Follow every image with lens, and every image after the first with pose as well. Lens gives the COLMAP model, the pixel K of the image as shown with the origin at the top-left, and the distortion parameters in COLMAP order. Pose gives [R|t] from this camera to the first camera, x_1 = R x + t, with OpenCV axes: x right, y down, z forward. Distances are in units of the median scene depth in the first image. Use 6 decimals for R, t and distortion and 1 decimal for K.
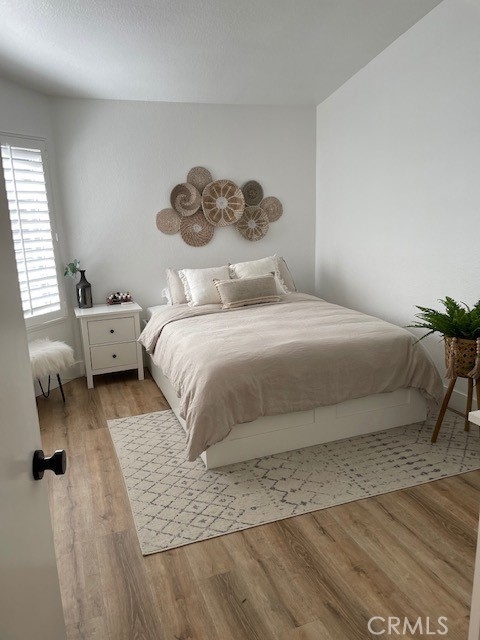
lens RADIAL K [[486.3, 0, 240.2], [0, 486.3, 320.6], [0, 0, 1]] dist [0.072428, -0.088381]
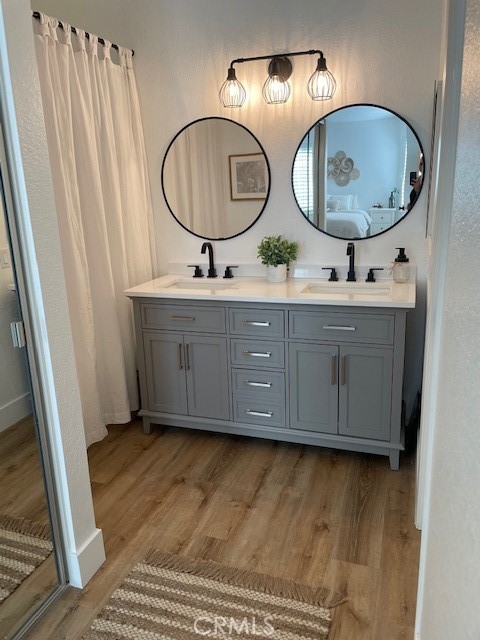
lens RADIAL K [[486.3, 0, 239.9], [0, 486.3, 318.8], [0, 0, 1]] dist [0.072428, -0.088381]
pose [[-0.757602, -0.106344, 0.643996, -0.659233], [0.203871, 0.898724, 0.388242, -0.313217], [-0.620061, 0.425425, -0.659195, 1.650991]]
